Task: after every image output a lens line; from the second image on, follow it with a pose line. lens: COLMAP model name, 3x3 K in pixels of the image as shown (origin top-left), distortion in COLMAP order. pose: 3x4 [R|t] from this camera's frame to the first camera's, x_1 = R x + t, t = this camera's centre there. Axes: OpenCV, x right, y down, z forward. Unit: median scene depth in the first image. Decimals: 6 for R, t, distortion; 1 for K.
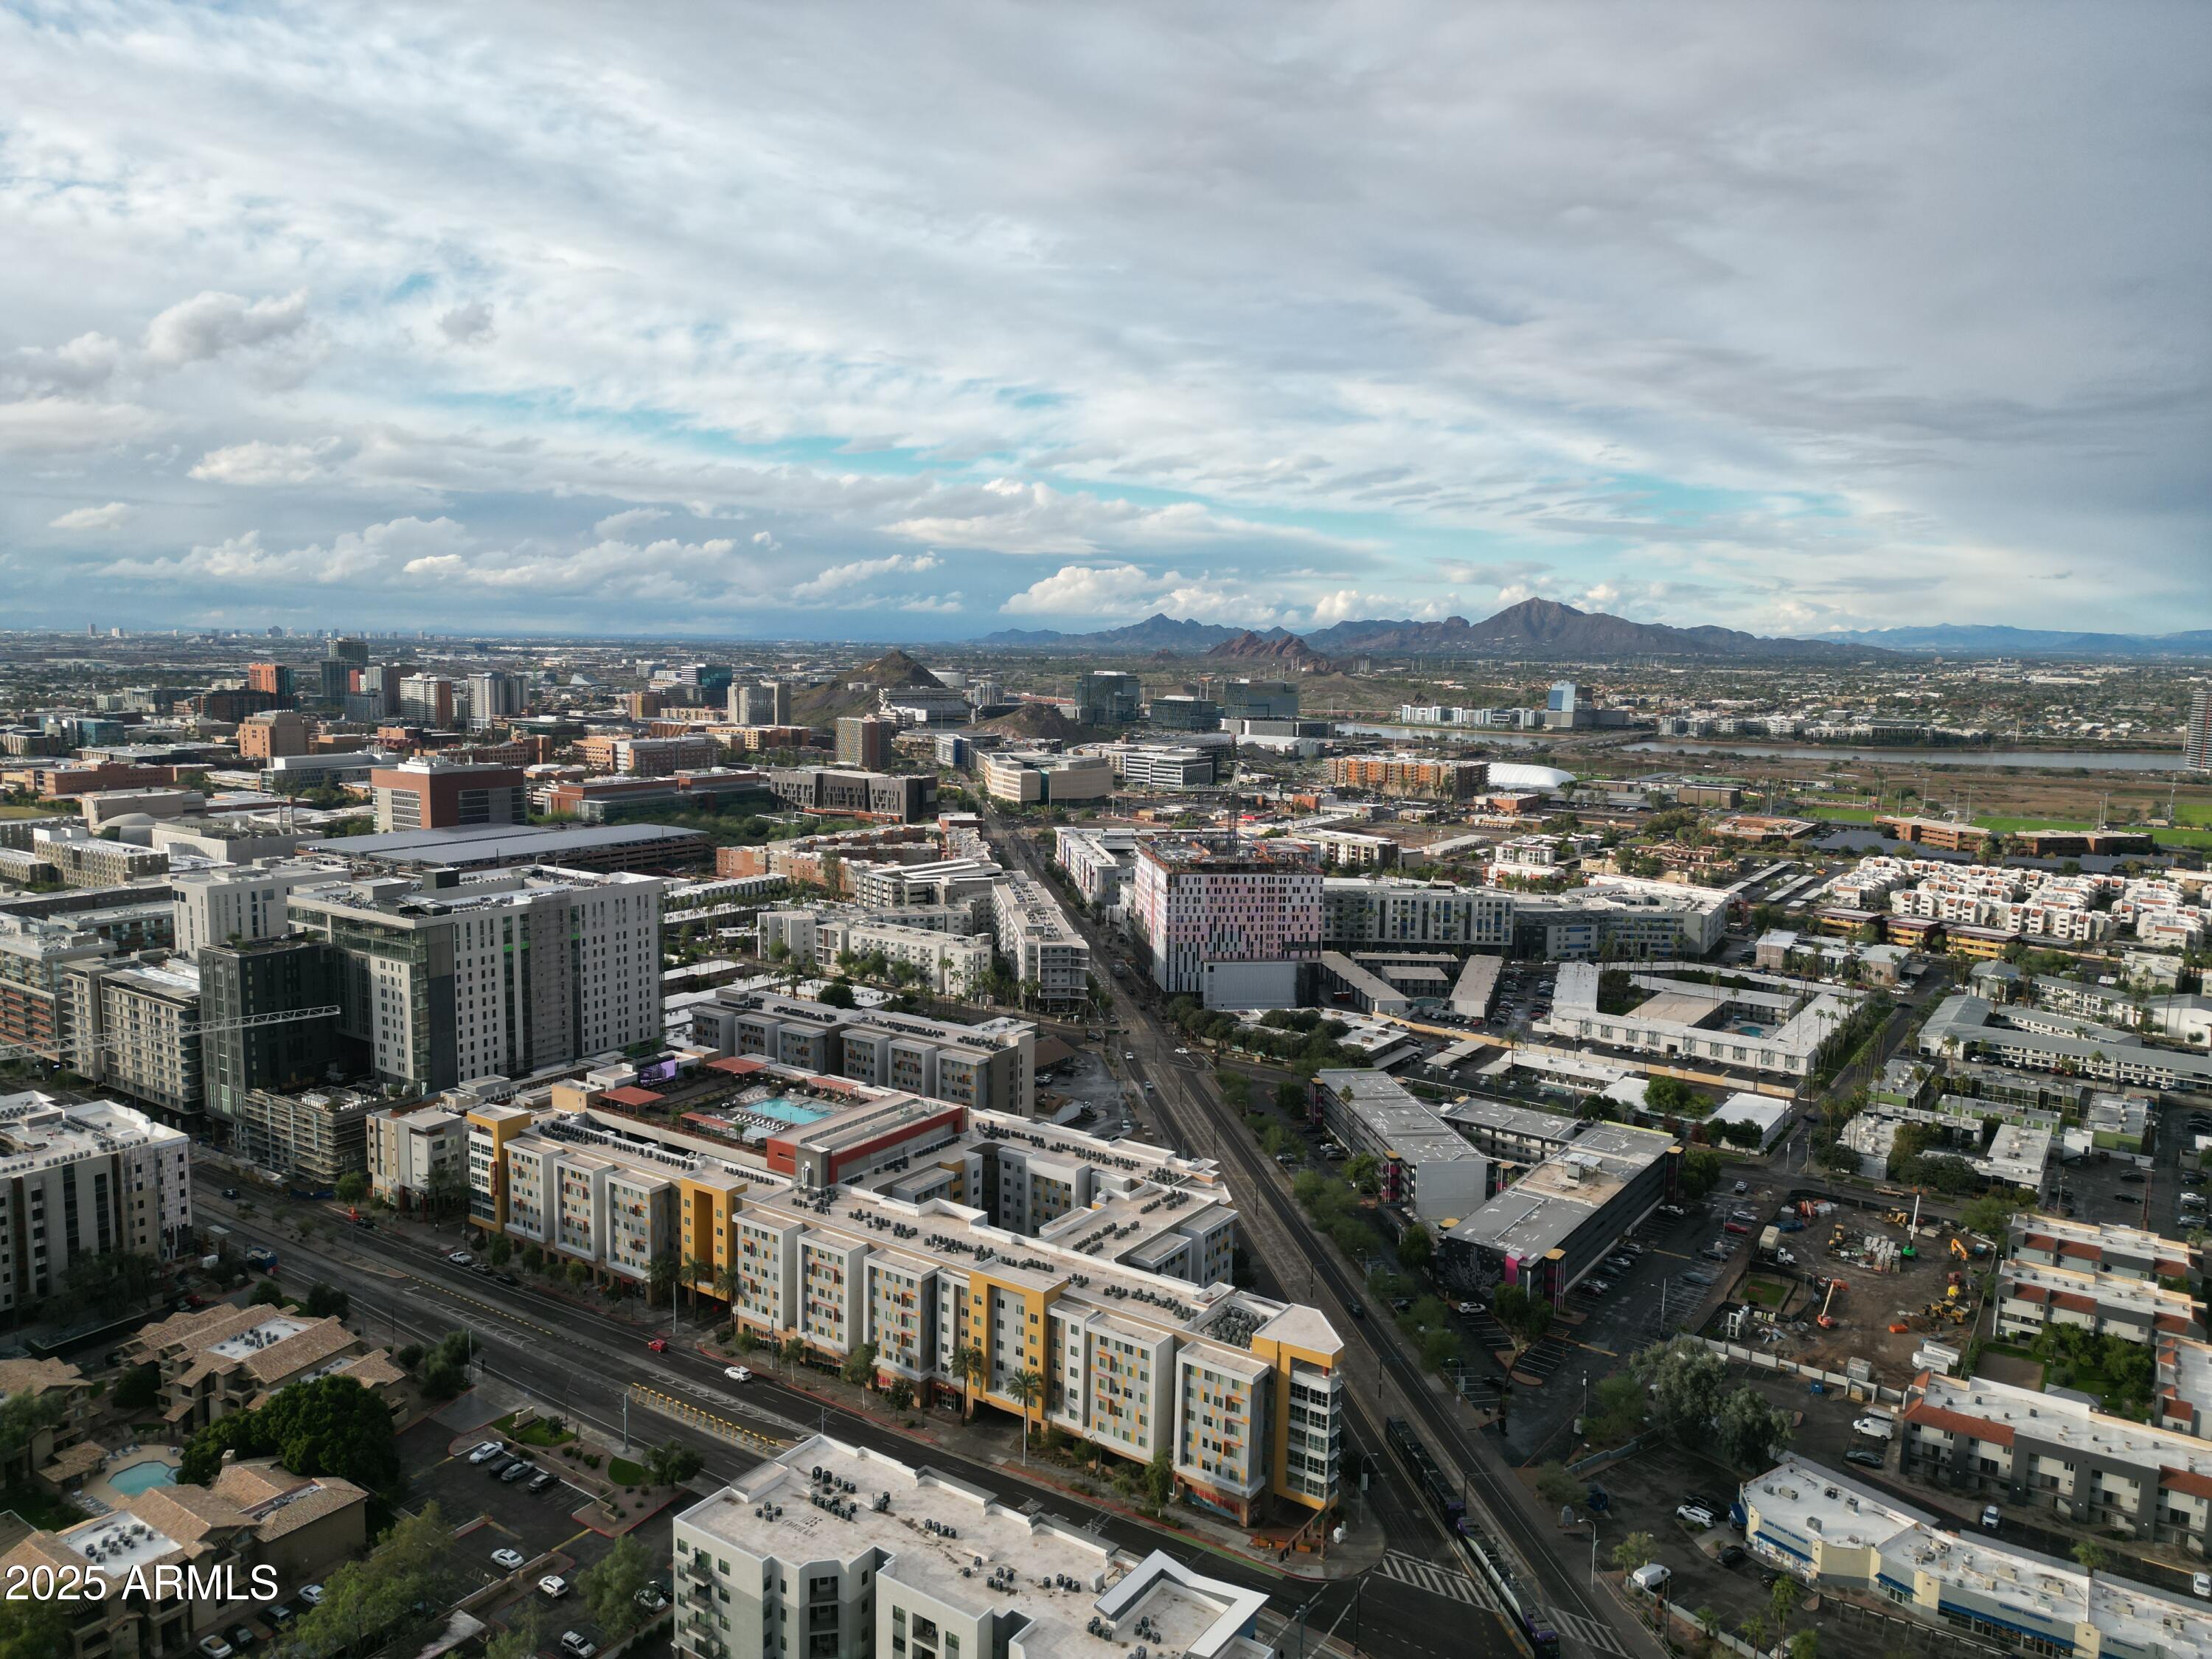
lens RADIAL K [[1542.8, 0, 1097.3], [0, 1542.8, 826.5], [0, 0, 1]] dist [0.076186, -0.070892]
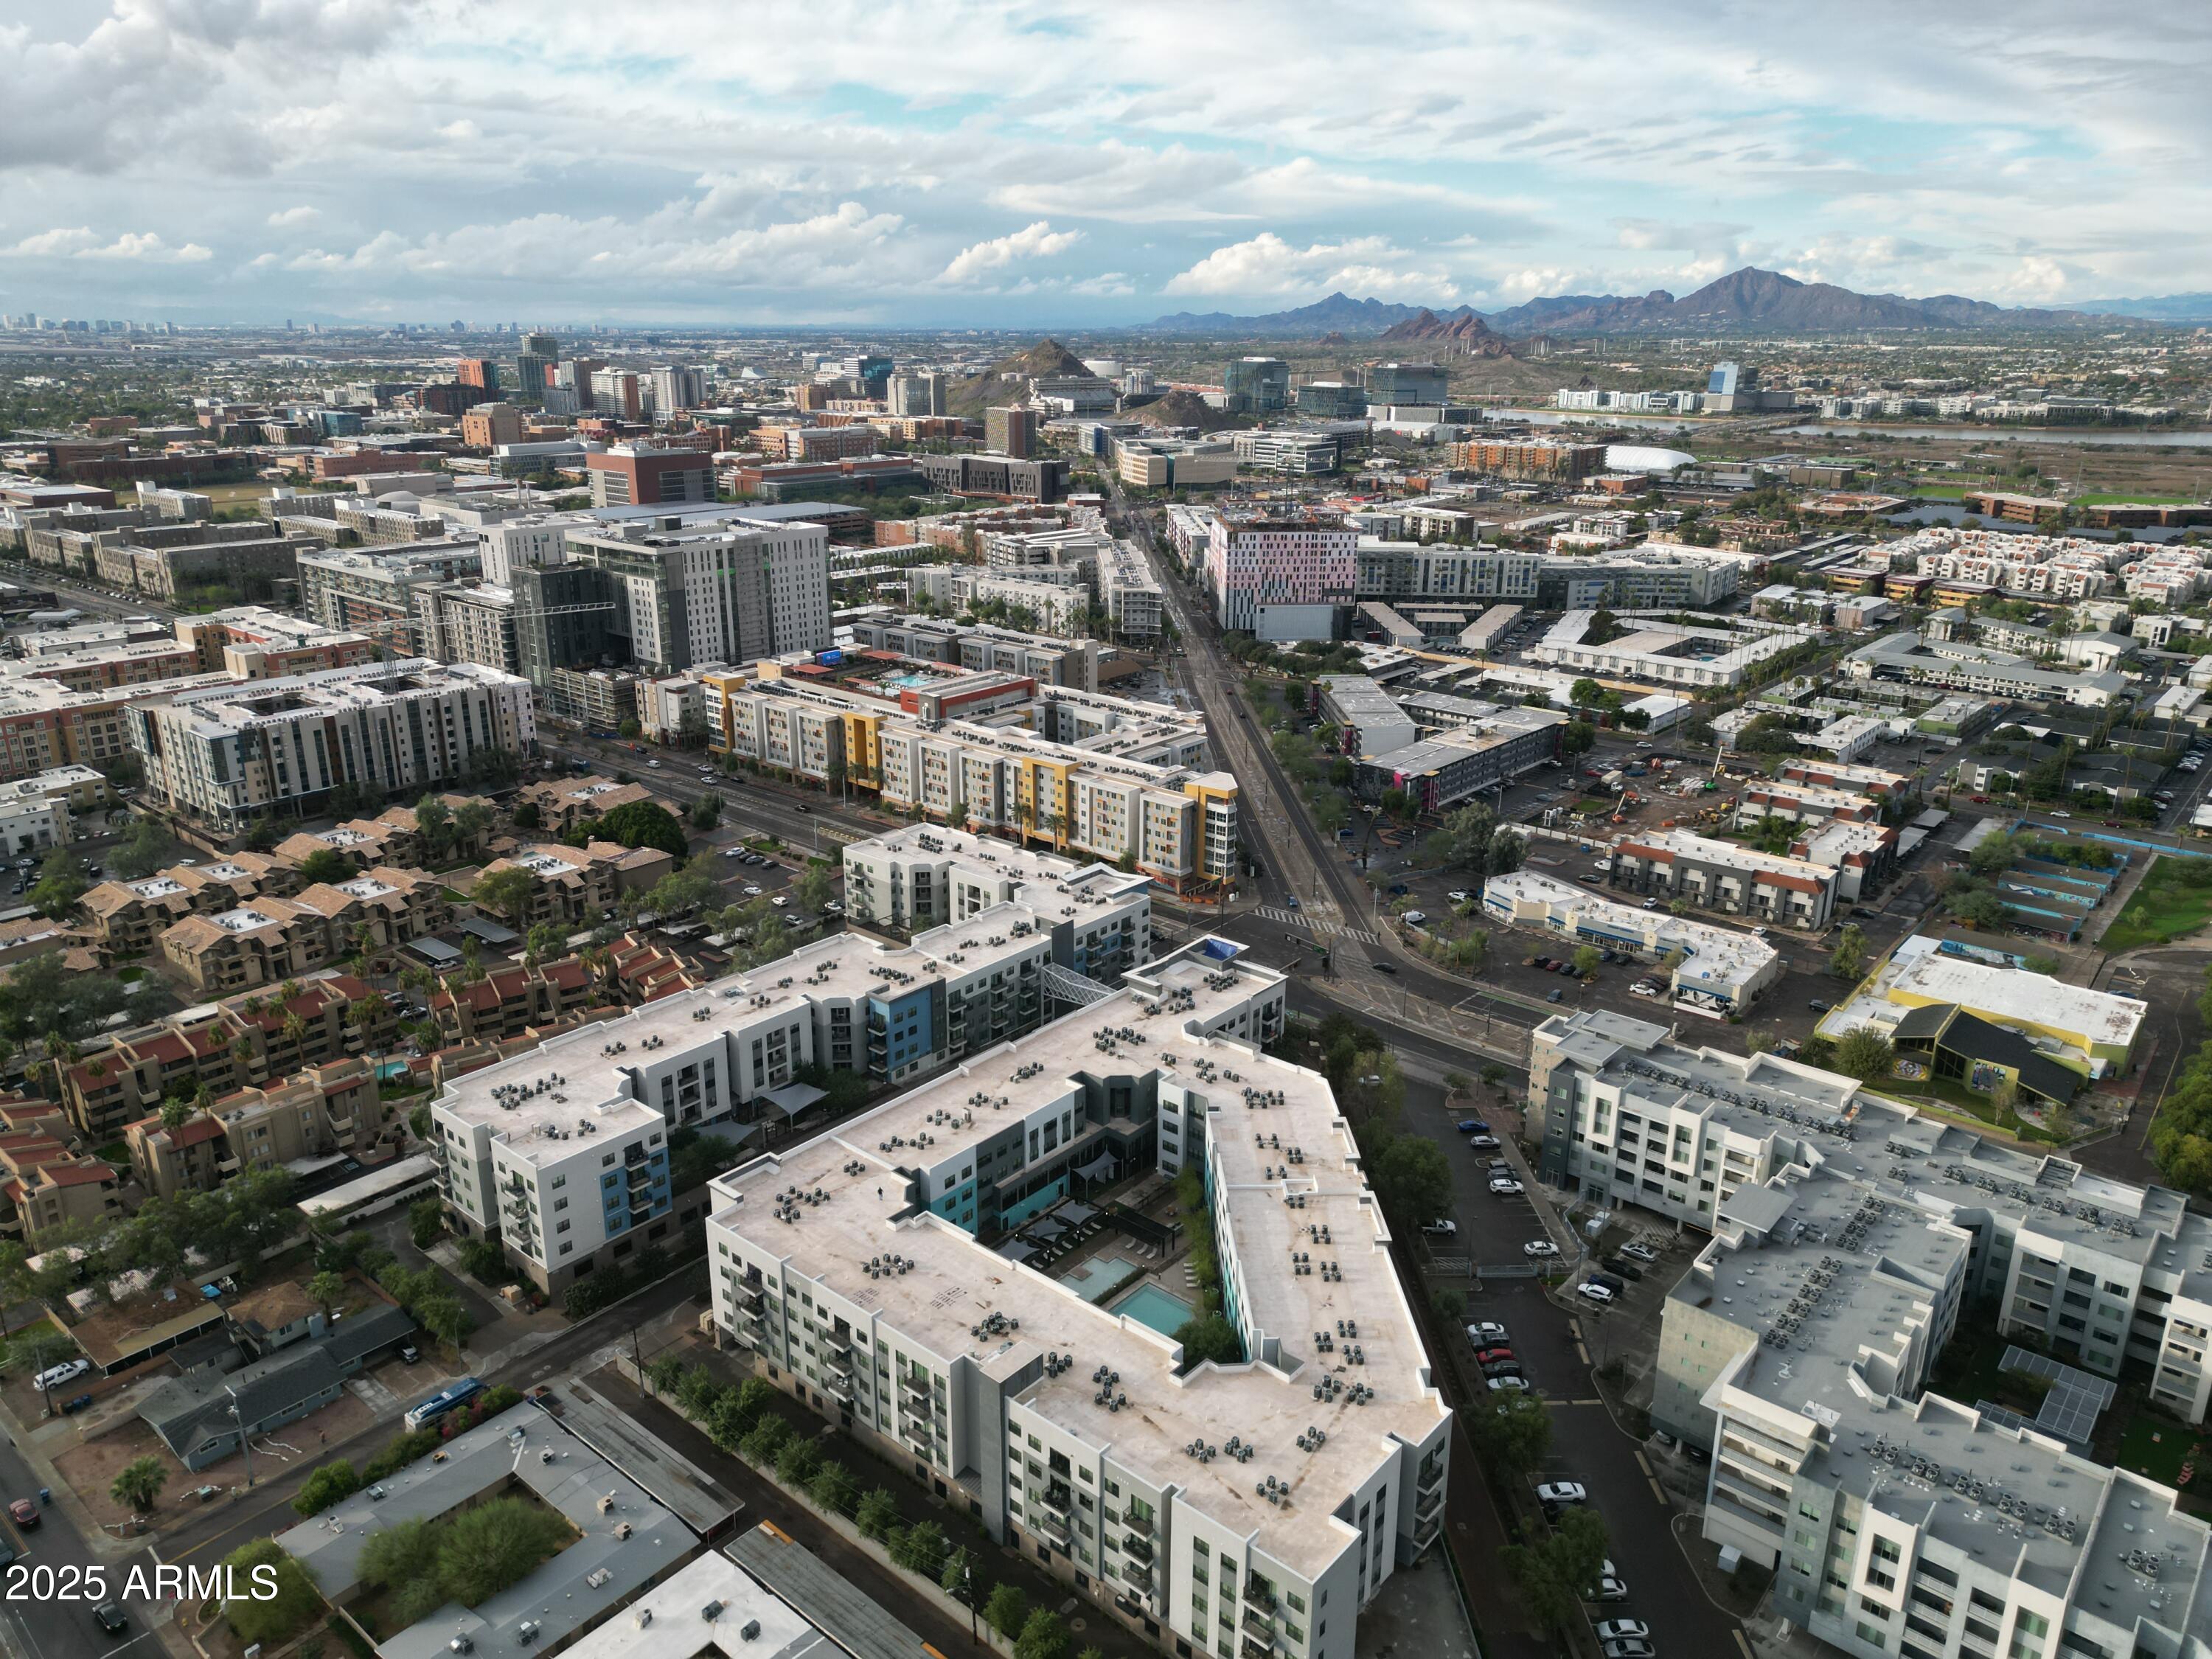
lens RADIAL K [[1545.2, 0, 1097.8], [0, 1545.2, 823.9], [0, 0, 1]] dist [0.079202, -0.078028]
pose [[0.994164, 0.020295, -0.105957, 0.076551], [0.000053, 0.982054, 0.188597, 0.026289], [0.107883, -0.187502, 0.976322, -0.255778]]
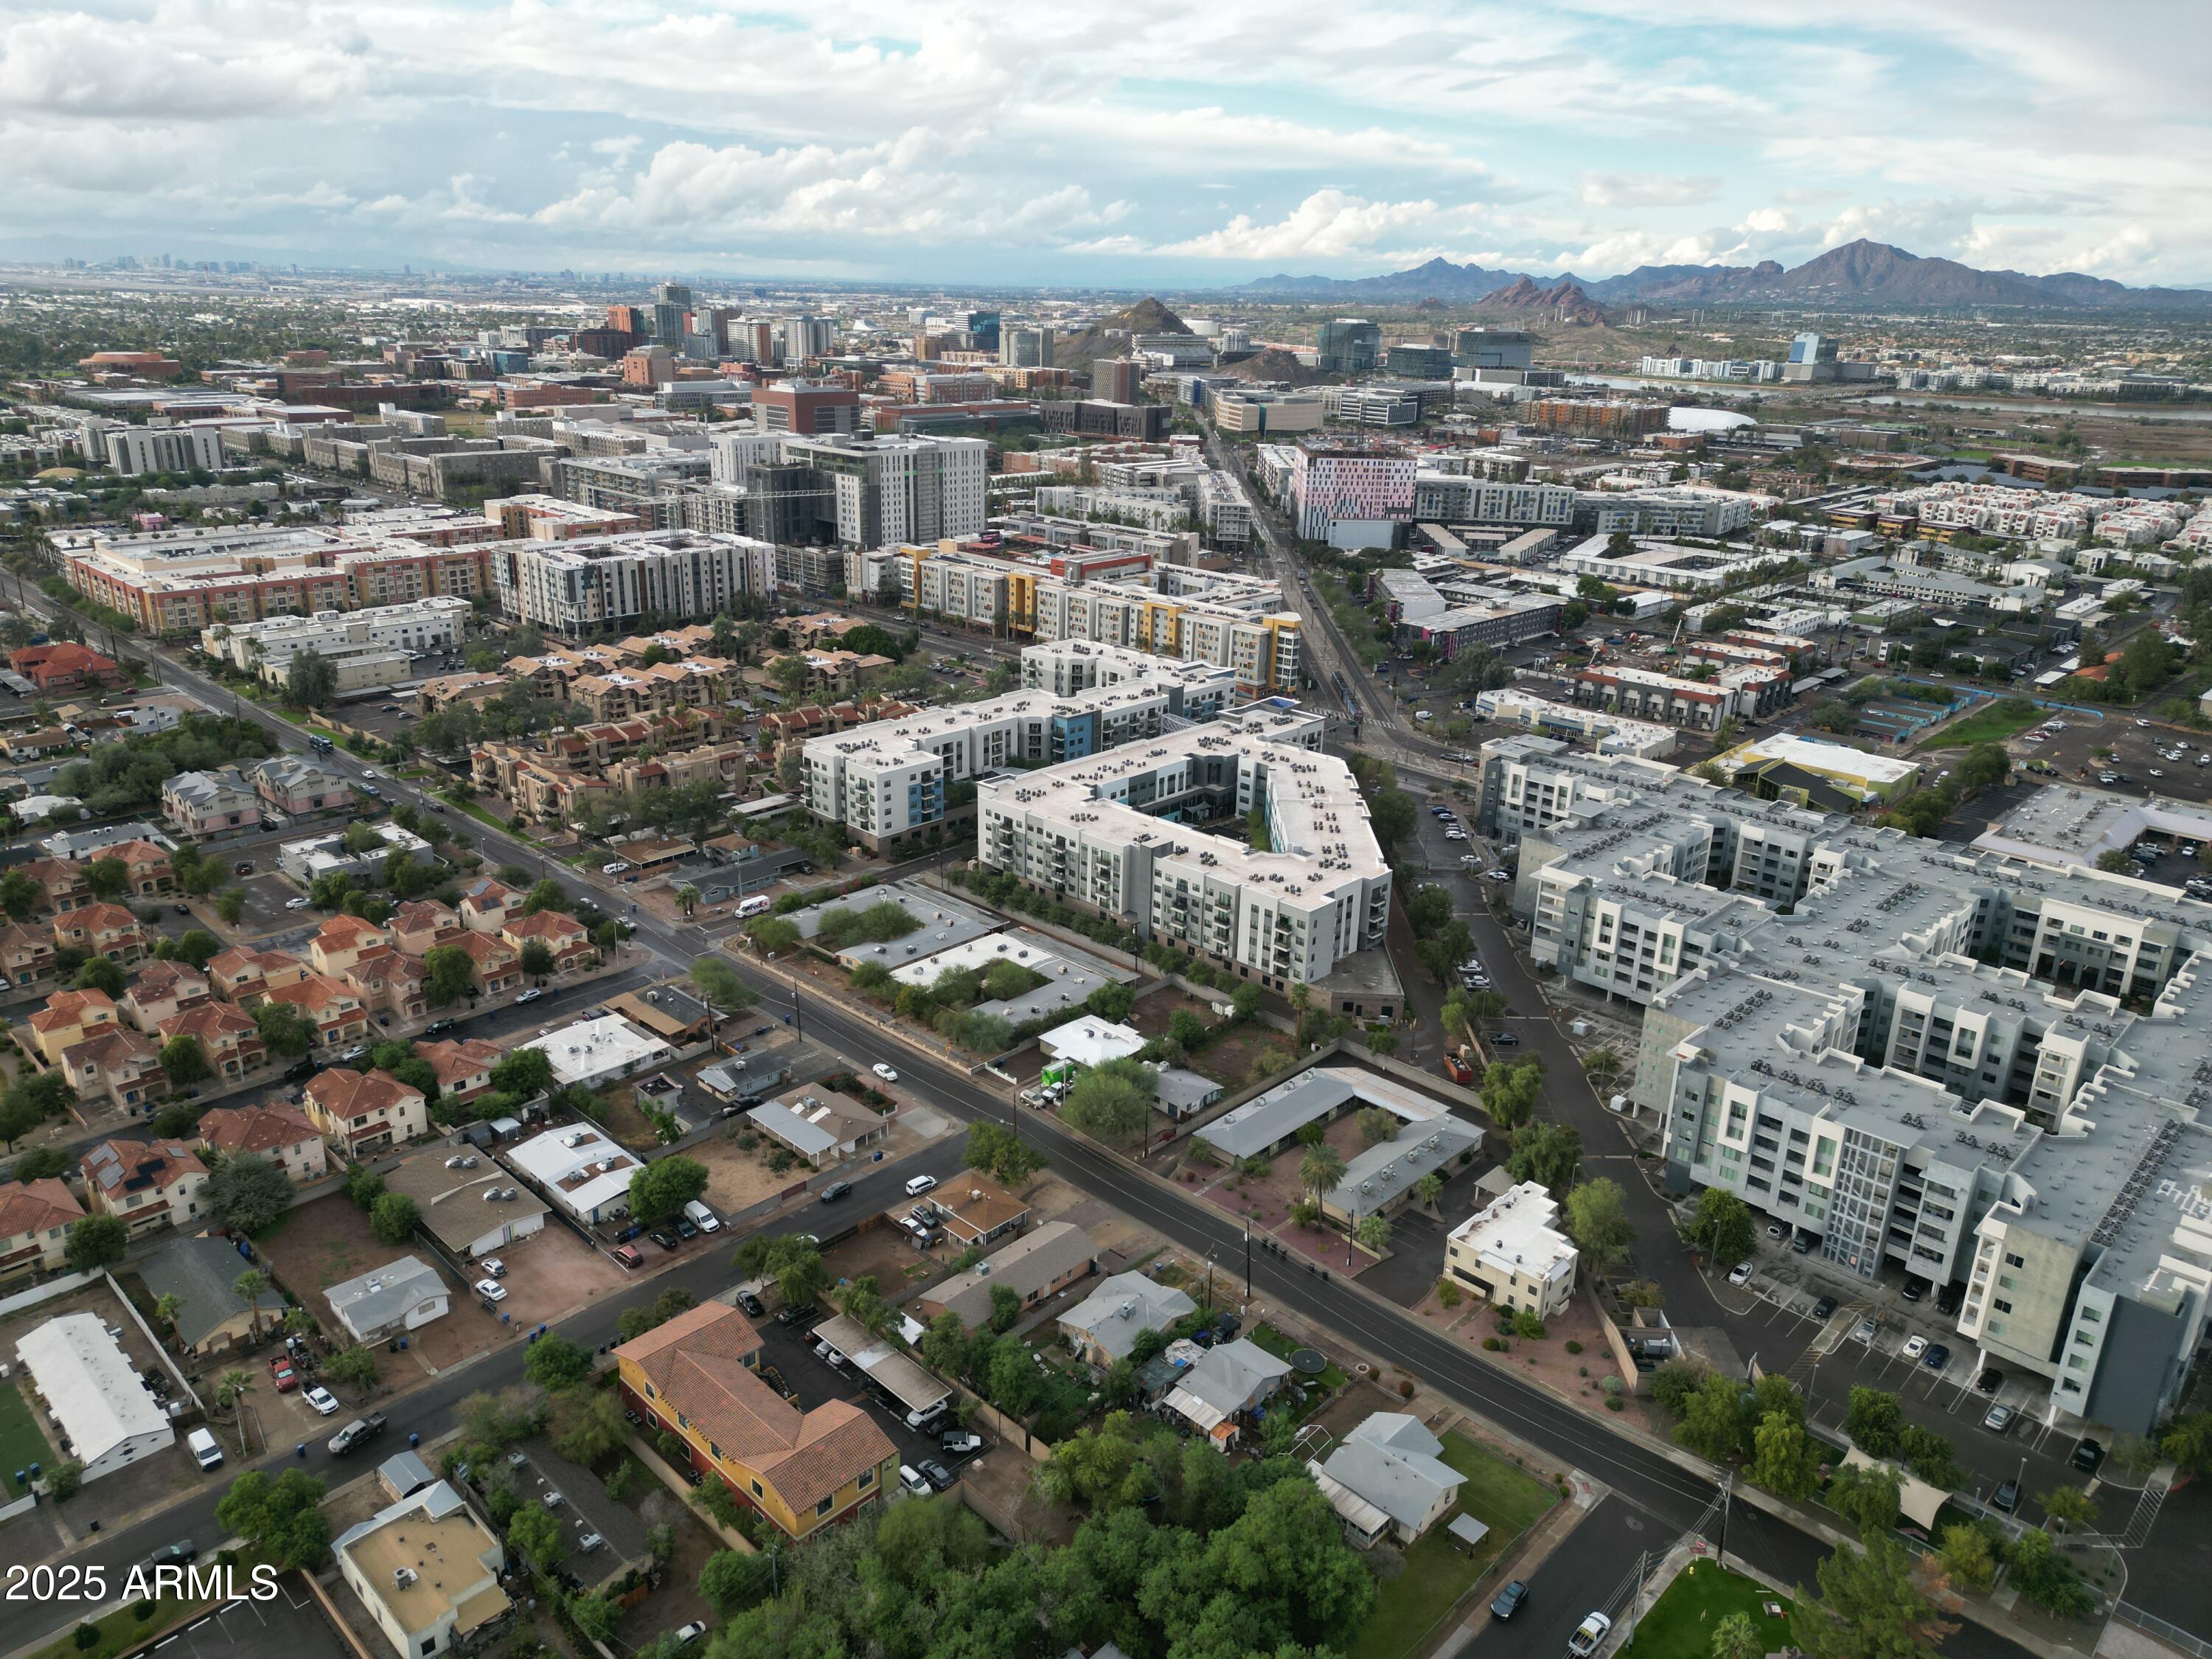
lens RADIAL K [[1545.2, 0, 1097.8], [0, 1545.2, 823.9], [0, 0, 1]] dist [0.079202, -0.078028]
pose [[0.986266, 0.059519, -0.154065, 0.095846], [-0.025882, 0.976982, 0.211745, 0.062935], [0.163122, -0.204849, 0.965105, -0.540253]]
